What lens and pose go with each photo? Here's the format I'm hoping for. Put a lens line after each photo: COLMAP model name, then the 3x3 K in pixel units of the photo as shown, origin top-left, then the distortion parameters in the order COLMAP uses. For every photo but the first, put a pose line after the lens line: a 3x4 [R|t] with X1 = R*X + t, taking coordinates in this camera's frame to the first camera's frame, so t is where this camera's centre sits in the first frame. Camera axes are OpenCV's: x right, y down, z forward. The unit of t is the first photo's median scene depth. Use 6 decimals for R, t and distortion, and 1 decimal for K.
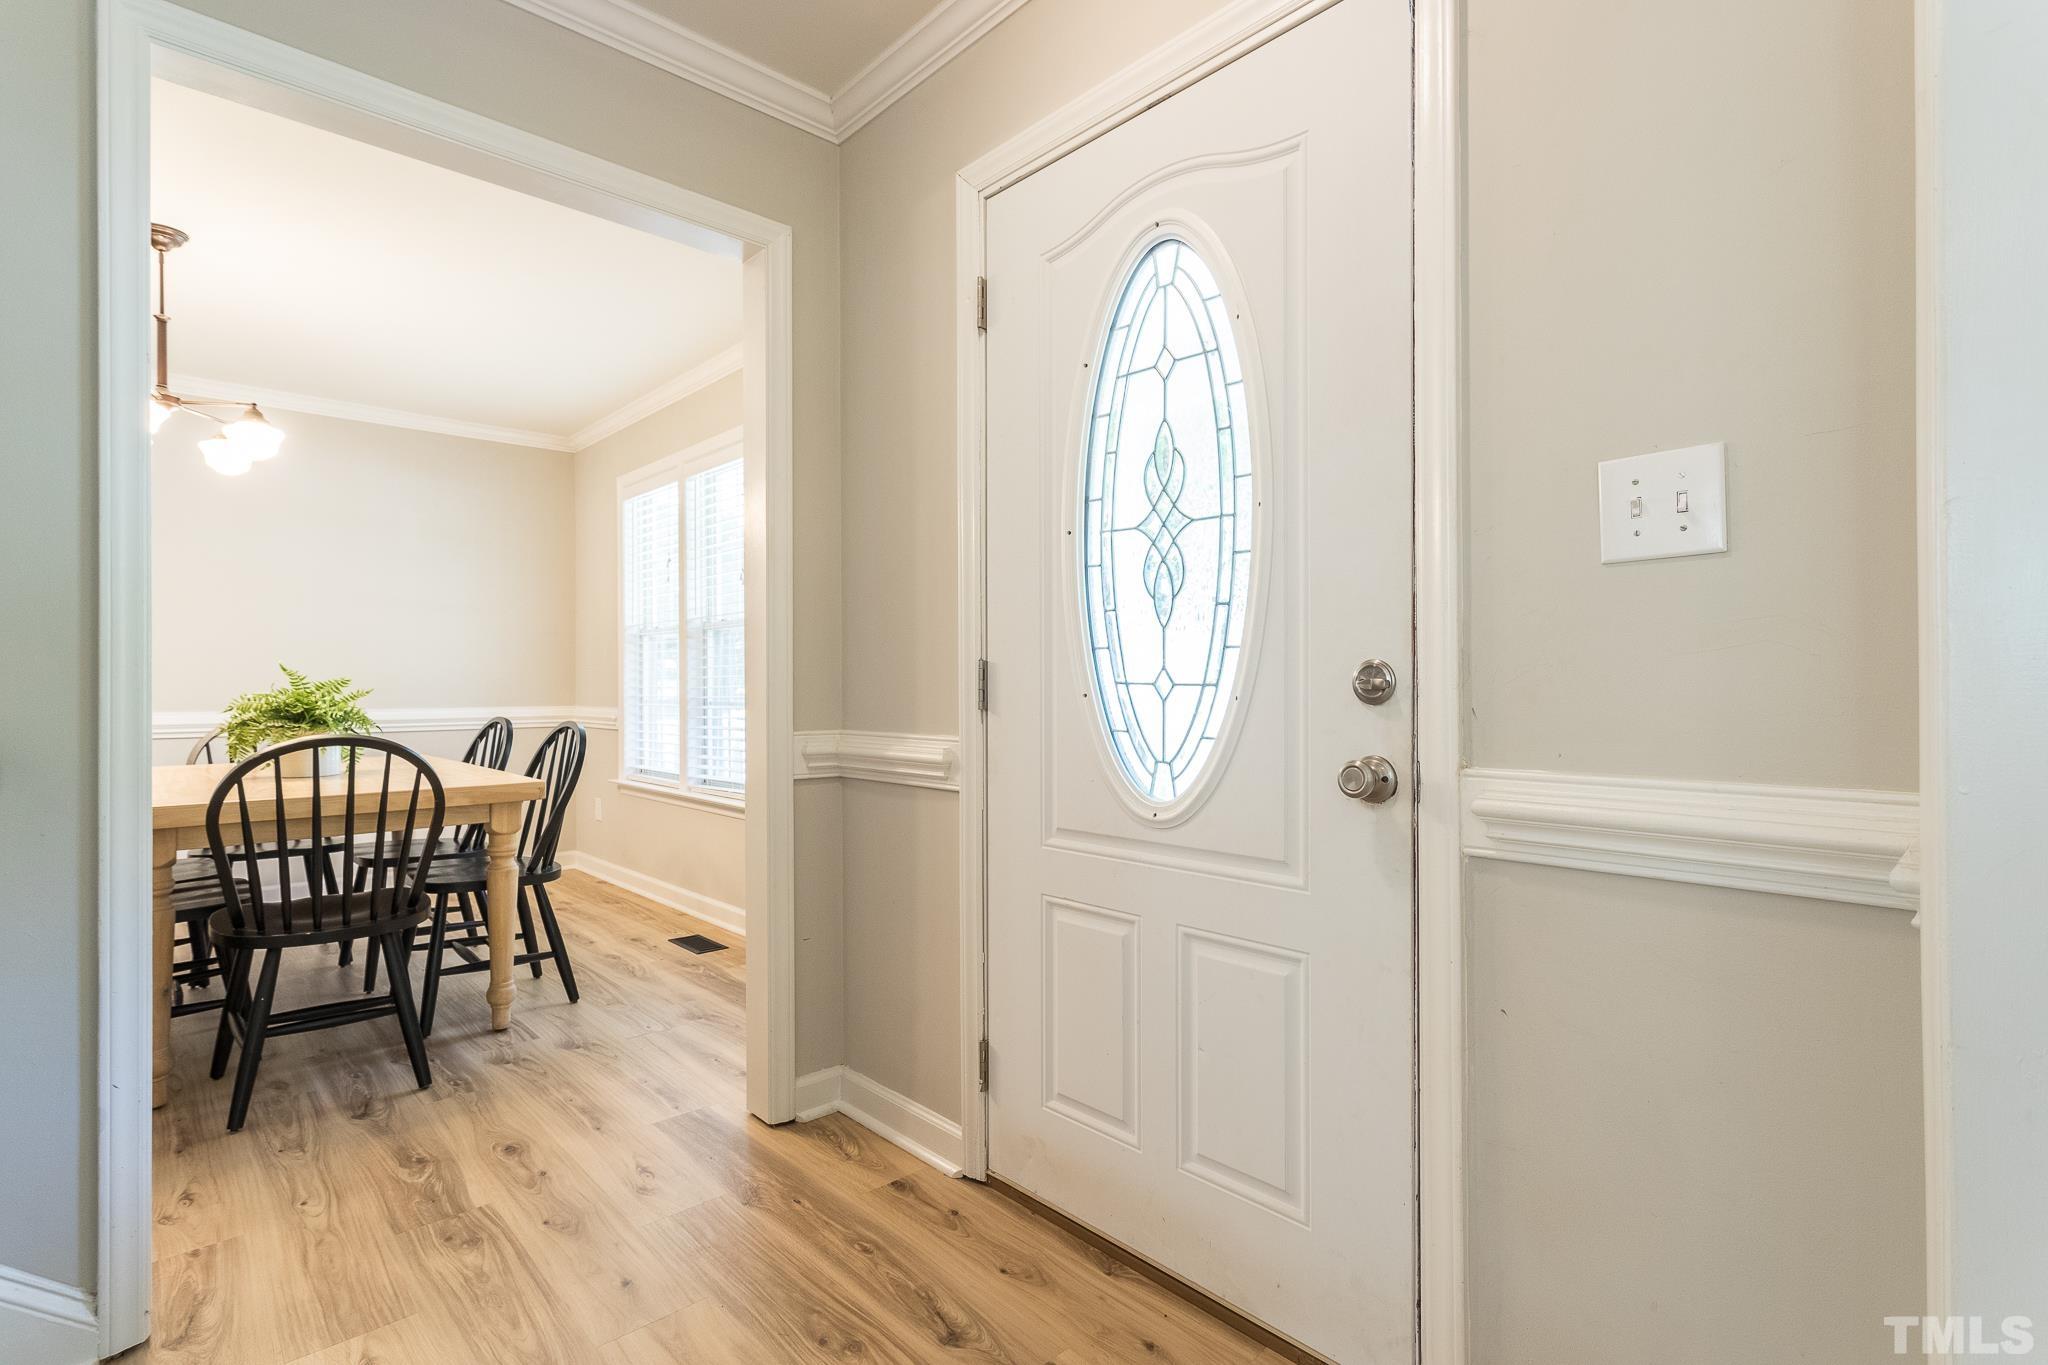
lens RADIAL K [[983.9, 0, 1020.5], [0, 983.9, 691.1], [0, 0, 1]] dist [0.000604, 0.000591]
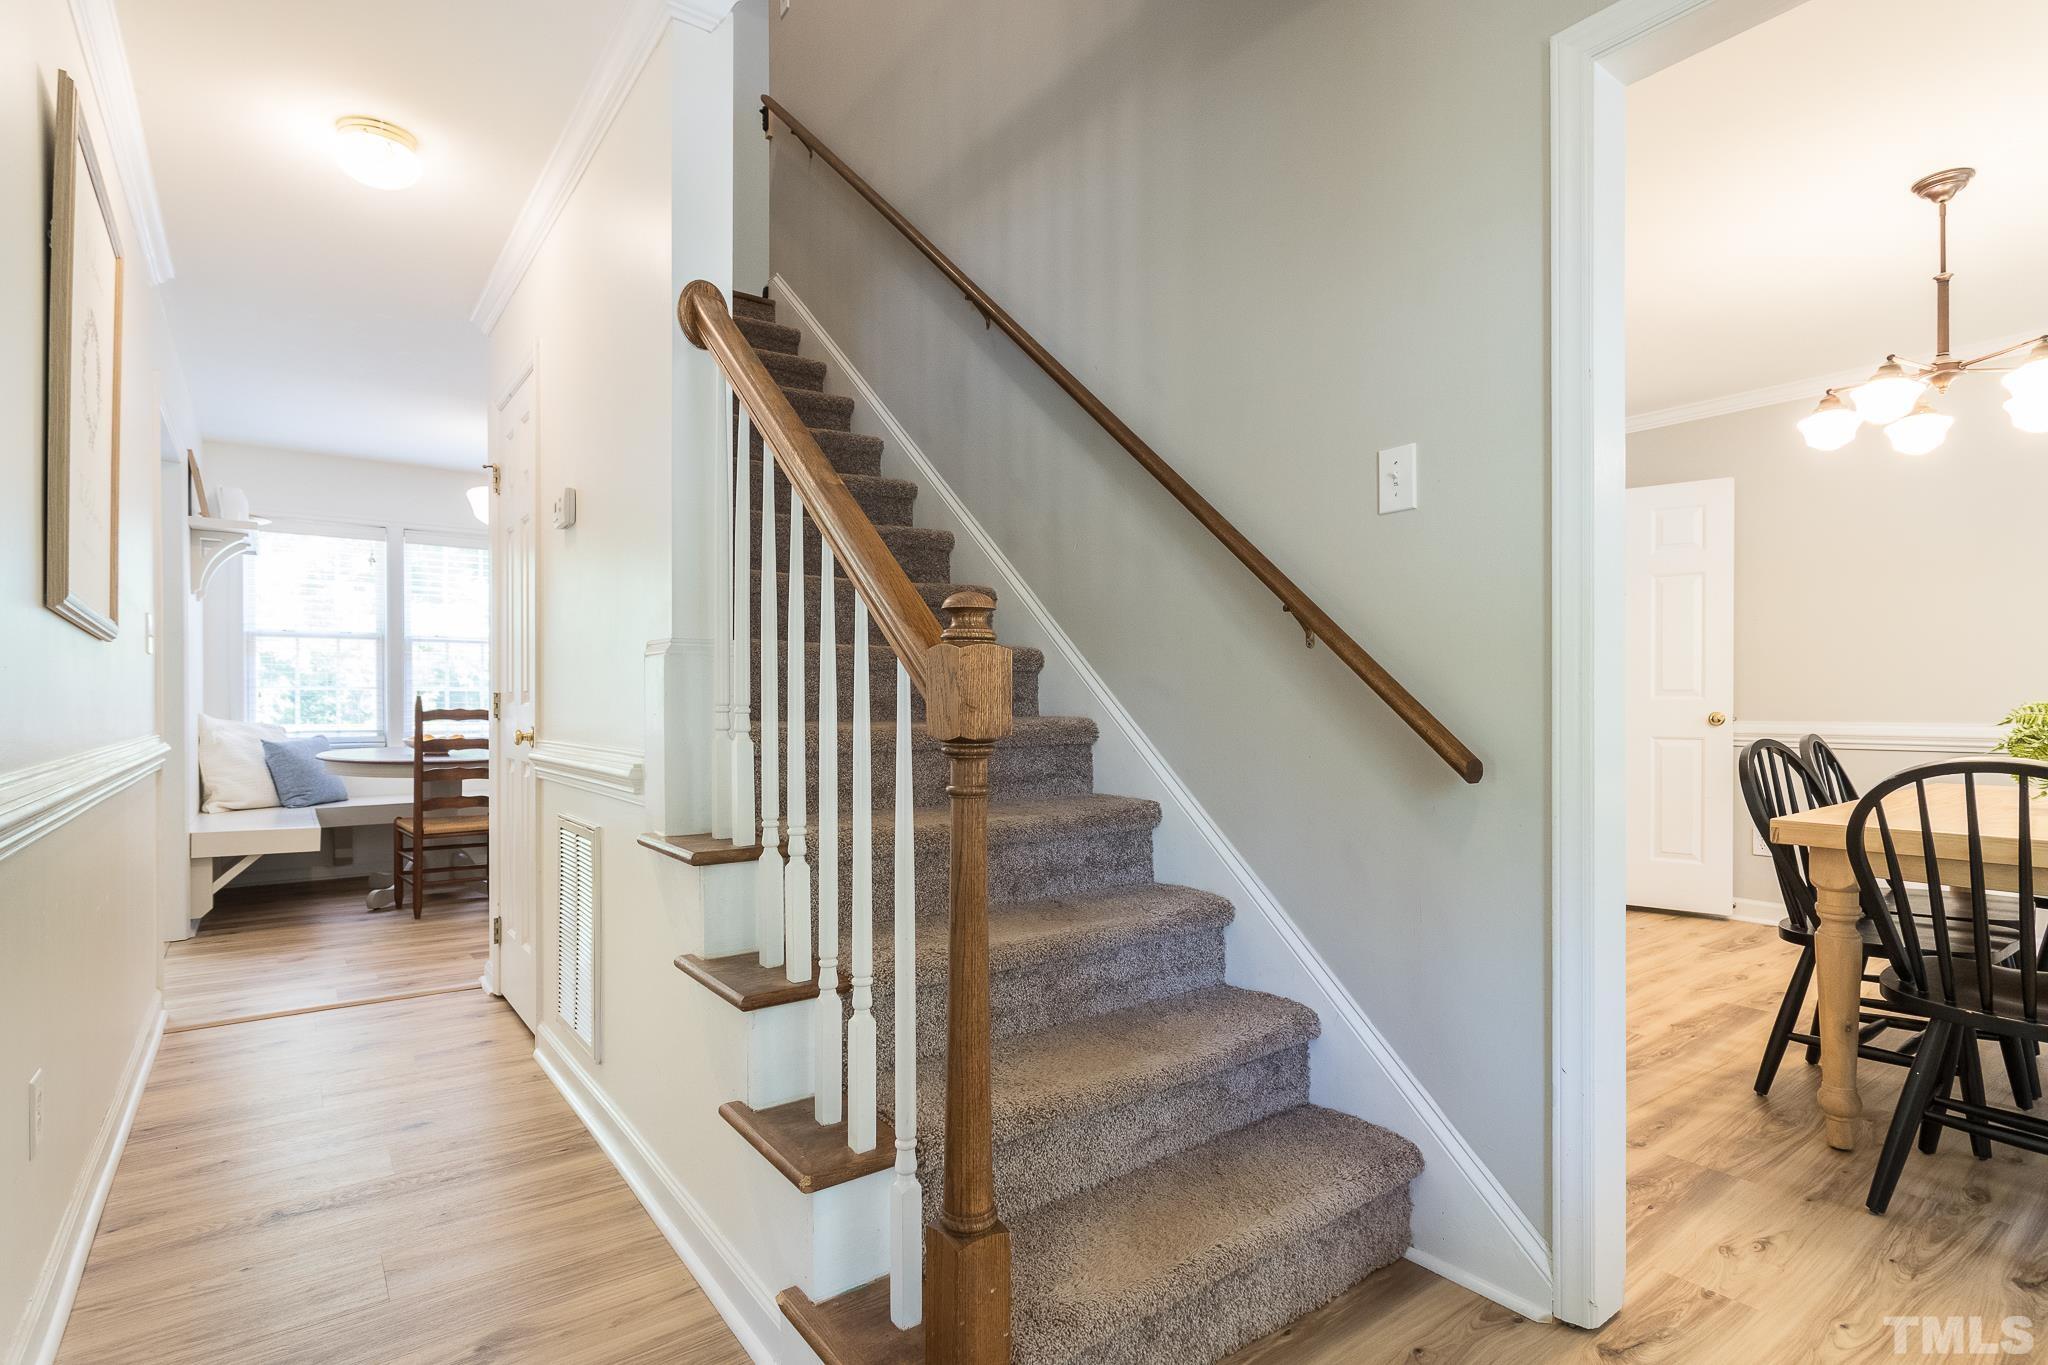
lens RADIAL K [[1006.0, 0, 1021.8], [0, 1006.0, 698.0], [0, 0, 1]] dist [-0.000629, 0.000025]
pose [[-0.100097, 0.004022, -0.994970, 0.146966], [-0.003826, 0.999983, 0.004427, -0.002060], [0.994970, 0.004250, -0.100080, 0.349361]]
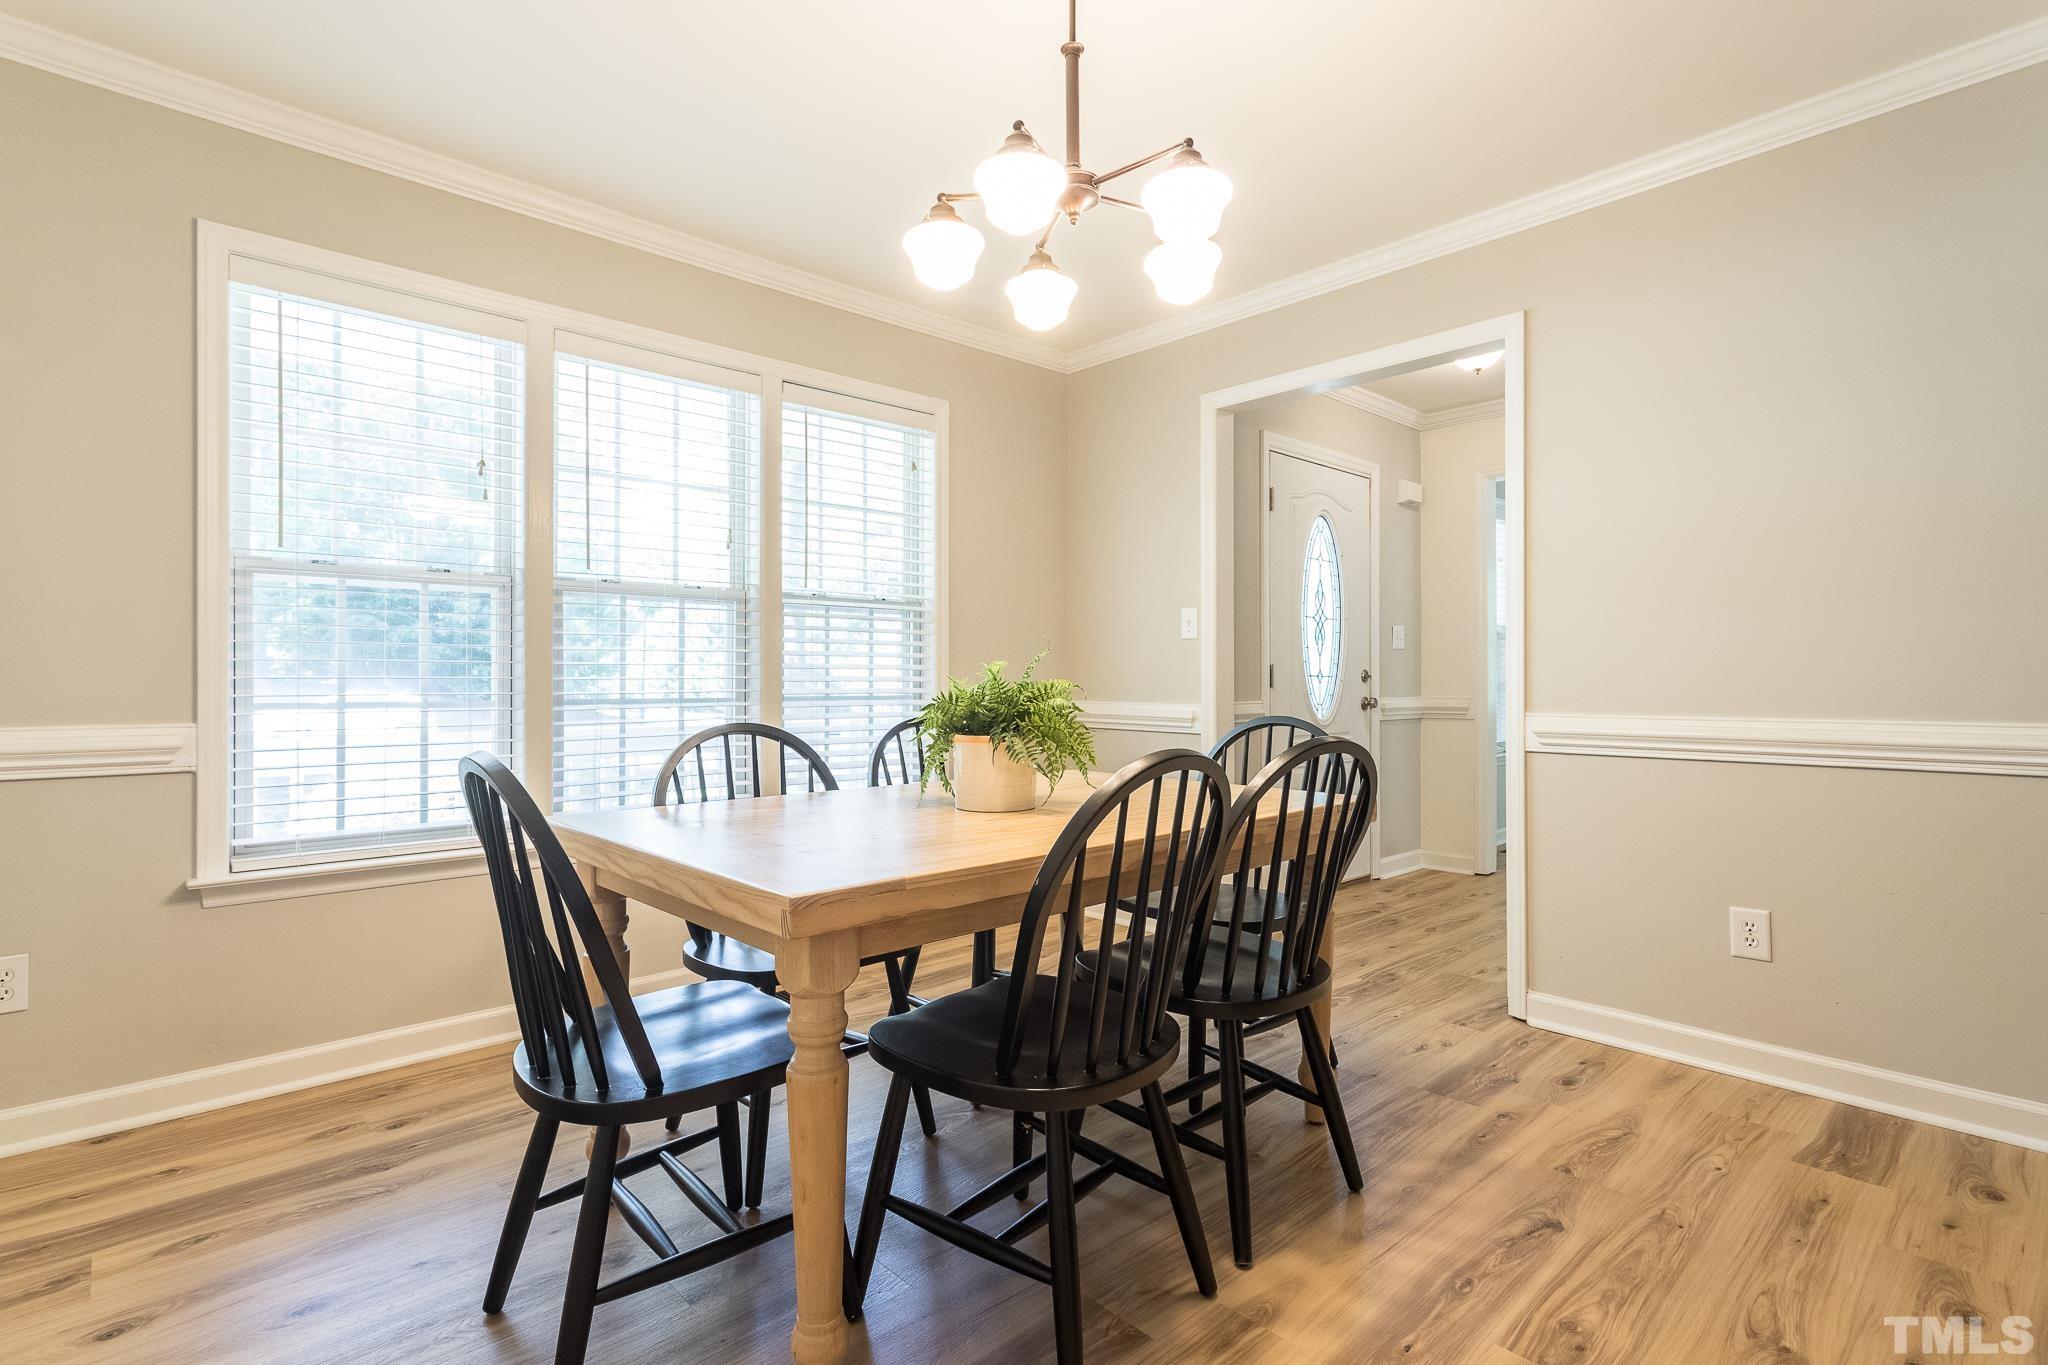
lens RADIAL K [[983.9, 0, 1020.5], [0, 983.9, 691.1], [0, 0, 1]] dist [0.000604, 0.000591]
pose [[-0.001449, -0.010520, 0.999944, -1.940977], [0.005954, 0.999927, 0.010529, 0.001332], [-0.999981, 0.005969, -0.001386, 1.370001]]
